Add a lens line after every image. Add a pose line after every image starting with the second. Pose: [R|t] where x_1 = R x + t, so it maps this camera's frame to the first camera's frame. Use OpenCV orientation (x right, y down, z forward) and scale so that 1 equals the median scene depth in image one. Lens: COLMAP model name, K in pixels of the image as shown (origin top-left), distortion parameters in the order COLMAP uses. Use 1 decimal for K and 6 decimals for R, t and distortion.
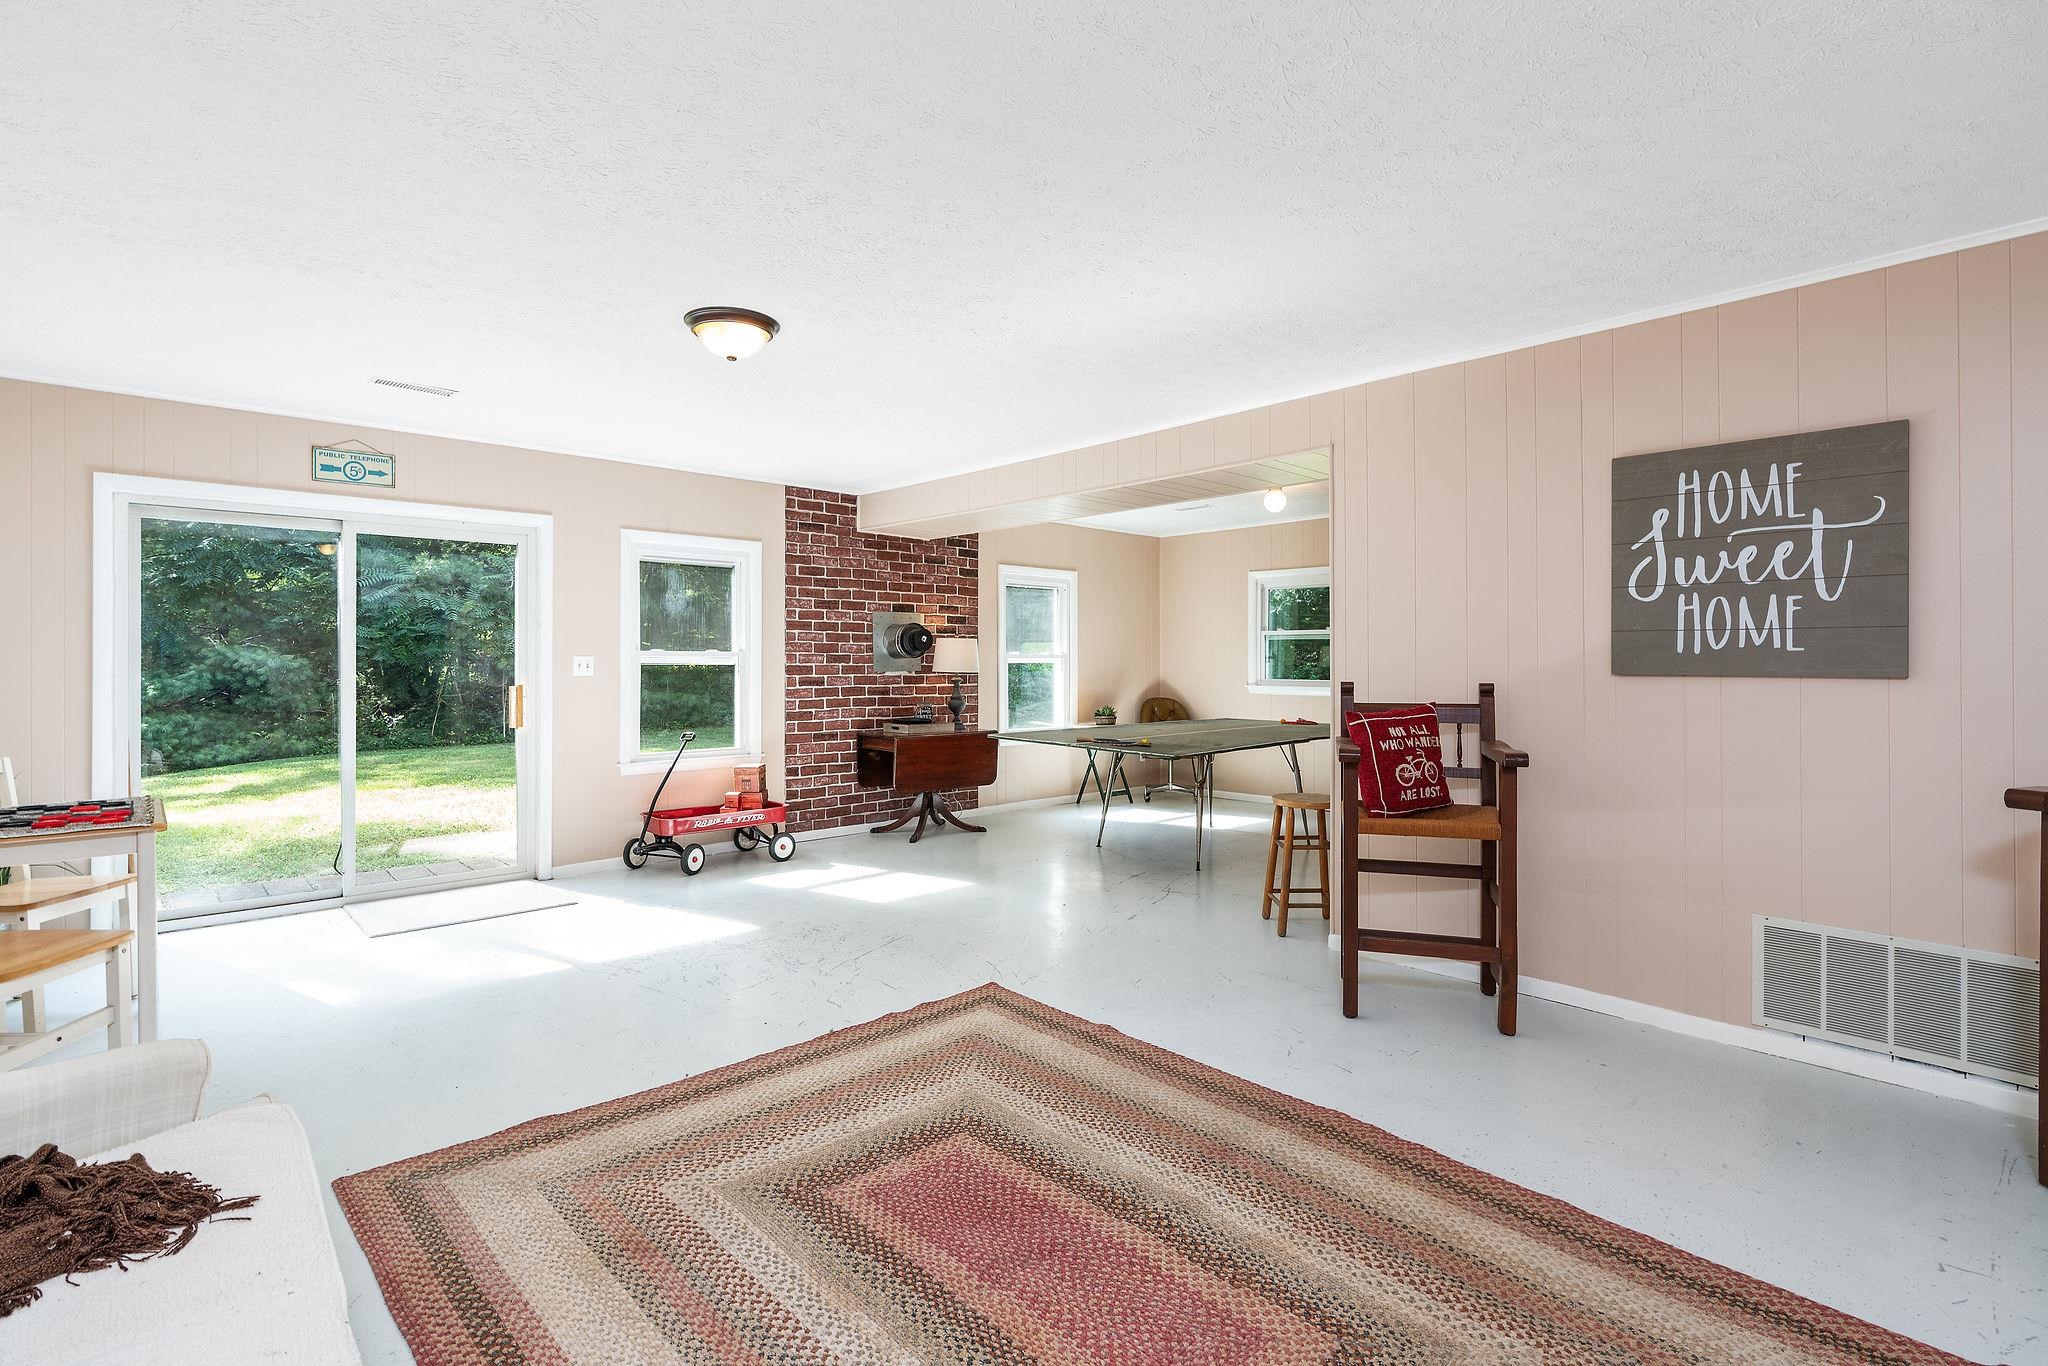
lens RADIAL K [[957.8, 0, 1006.0], [0, 957.8, 661.6], [0, 0, 1]] dist [-0.008396, 0.002684]
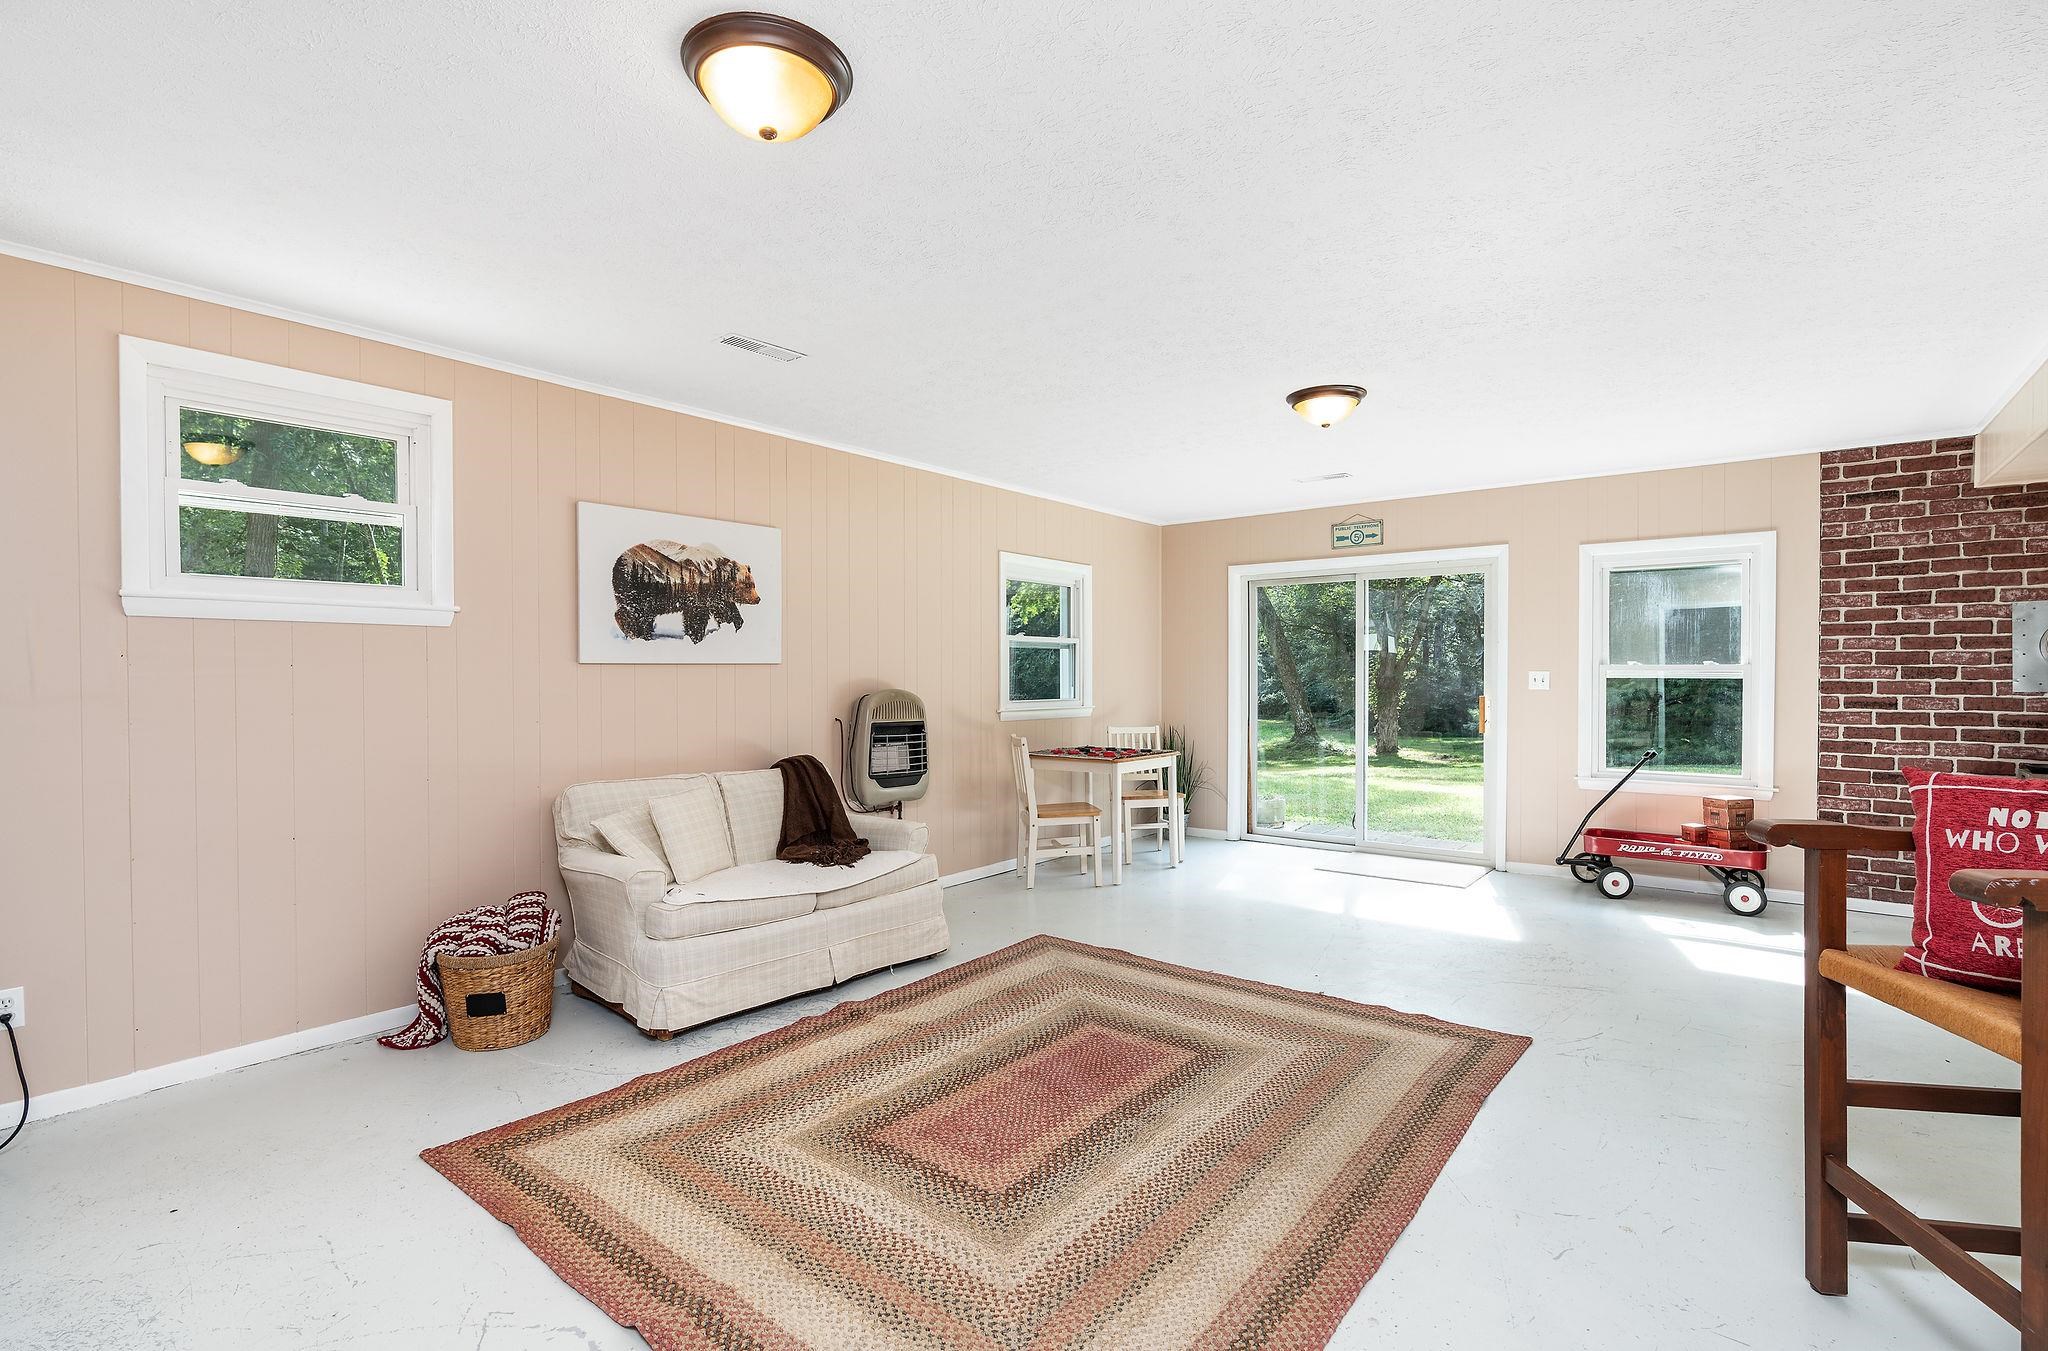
lens RADIAL K [[957.8, 0, 1010.4], [0, 957.8, 683.1], [0, 0, 1]] dist [-0.008396, 0.002684]
pose [[0.146335, 0.006551, -0.989213, 0.615072], [-0.001481, 0.999978, 0.006403, 0.002119], [0.989234, 0.000528, 0.146341, 0.309700]]
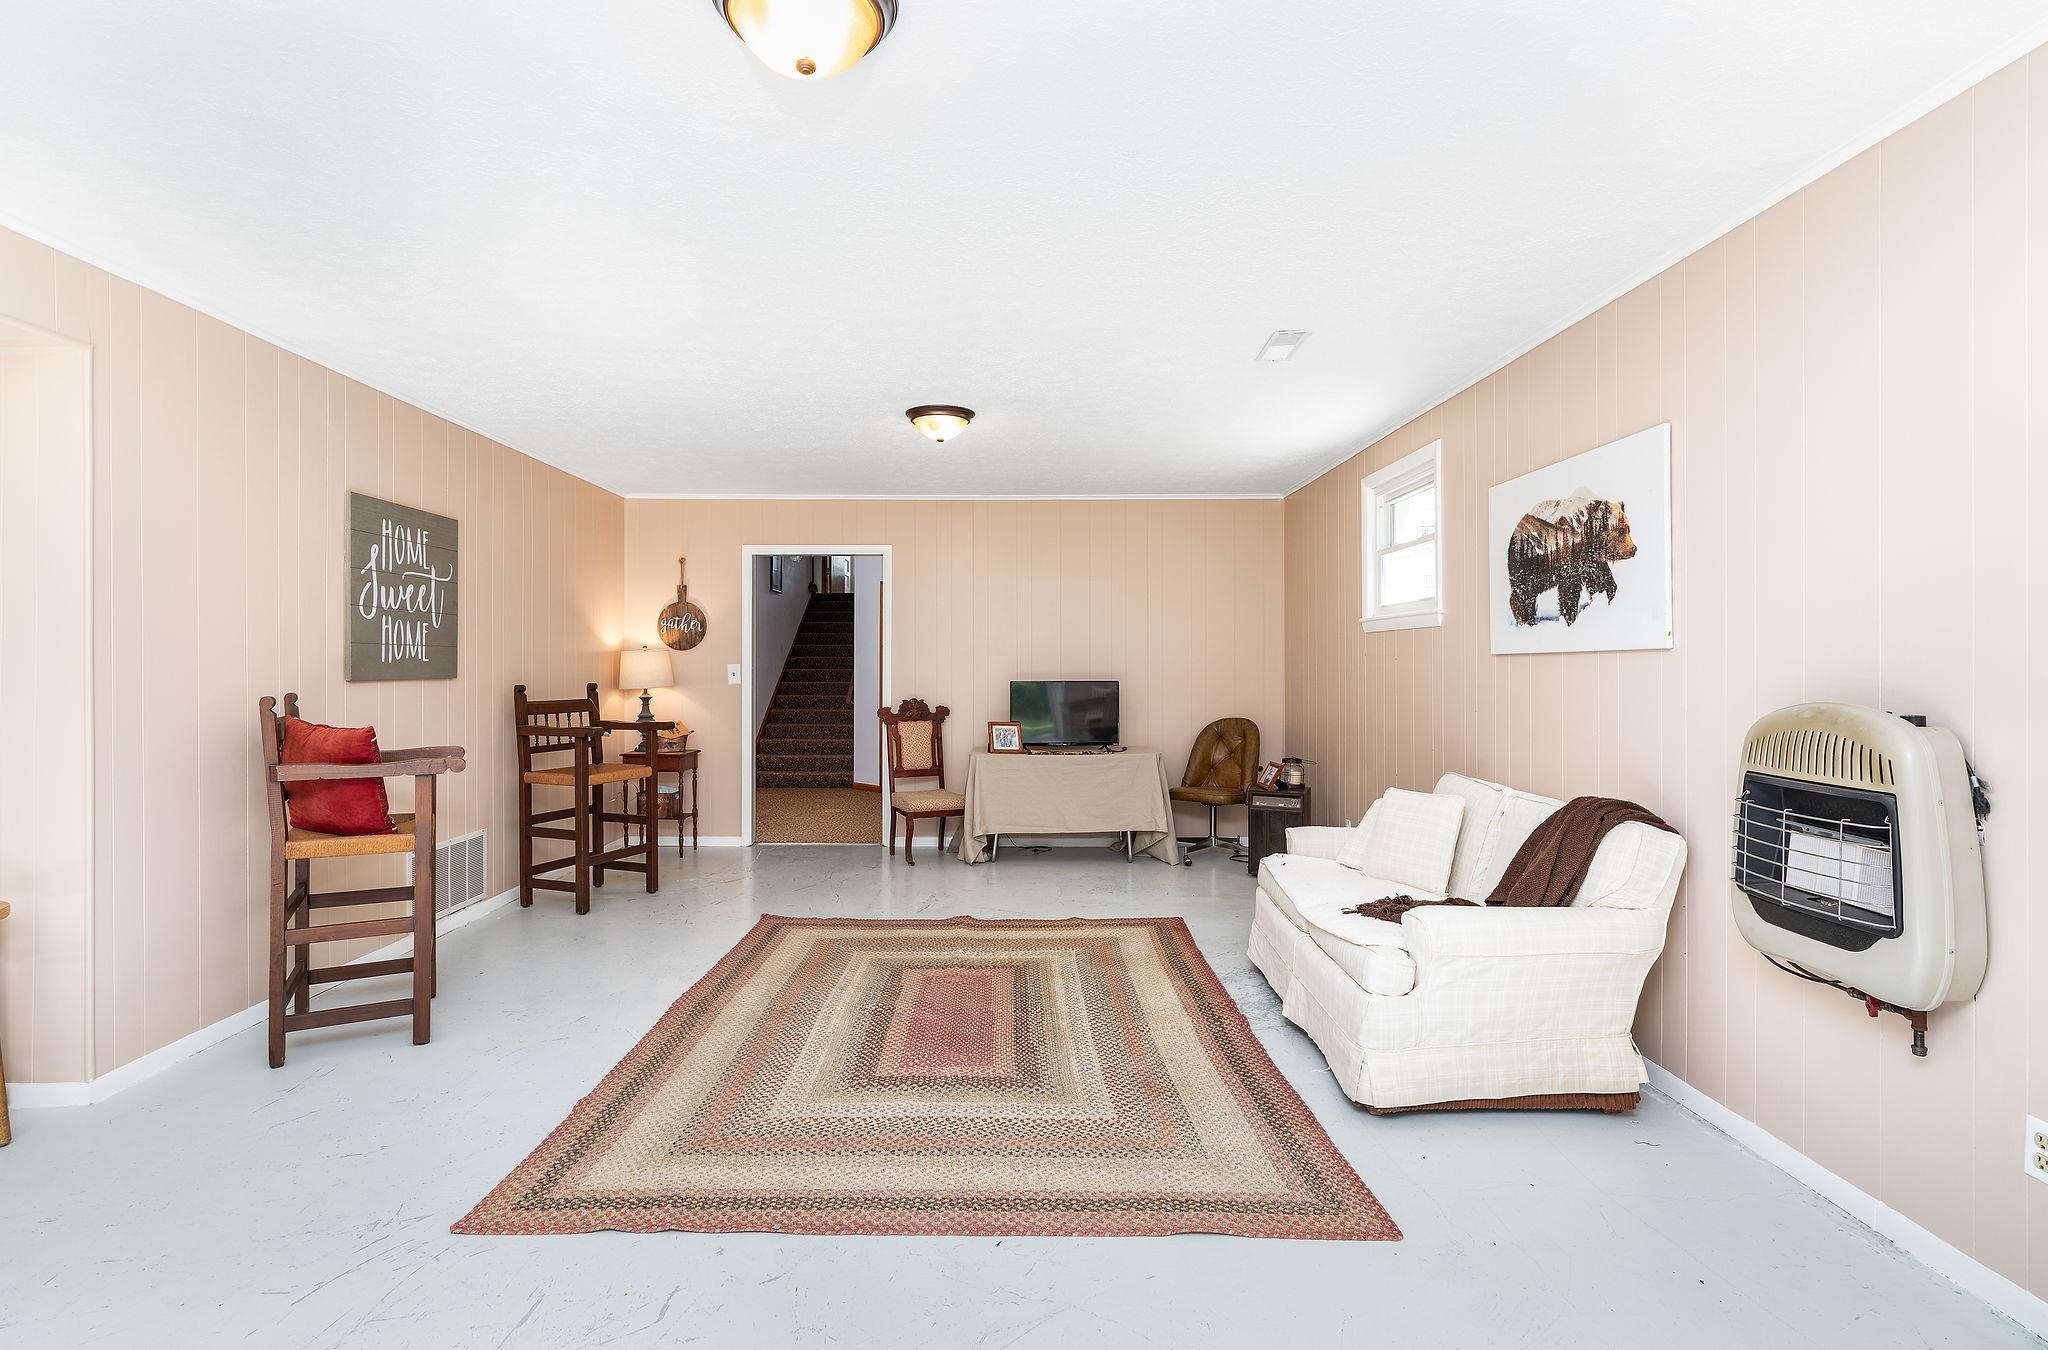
lens RADIAL K [[957.8, 0, 999.0], [0, 957.8, 659.0], [0, 0, 1]] dist [-0.008396, 0.002684]
pose [[-0.730581, 0.005087, 0.682808, -0.509091], [0.003572, 0.999987, -0.003628, -0.003911], [-0.682817, -0.000211, -0.730589, 0.936463]]
